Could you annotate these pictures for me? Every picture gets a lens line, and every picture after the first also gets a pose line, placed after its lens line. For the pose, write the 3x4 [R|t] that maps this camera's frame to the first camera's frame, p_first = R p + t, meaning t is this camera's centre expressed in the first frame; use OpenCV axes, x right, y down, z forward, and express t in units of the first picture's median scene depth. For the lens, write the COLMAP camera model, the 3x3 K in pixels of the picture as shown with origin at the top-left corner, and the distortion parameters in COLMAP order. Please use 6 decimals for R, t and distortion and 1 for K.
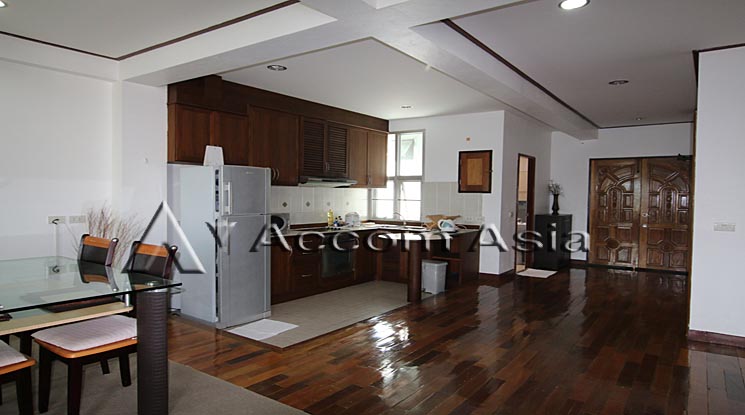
lens RADIAL K [[462.9, 0, 371.3], [0, 462.9, 209.3], [0, 0, 1]] dist [-0.002008, 0.003142]
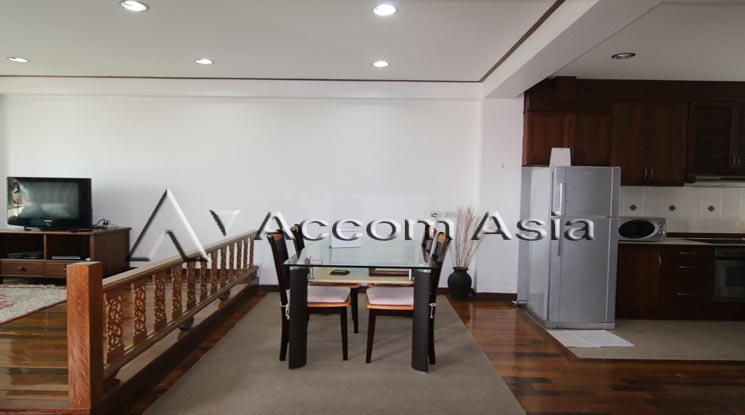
lens RADIAL K [[462.9, 0, 372.9], [0, 462.9, 207.8], [0, 0, 1]] dist [-0.002008, 0.003142]
pose [[0.593239, 0.025922, -0.804609, 0.232773], [-0.032743, 0.999431, 0.008057, 0.000139], [0.804360, 0.021566, 0.593750, 0.072473]]
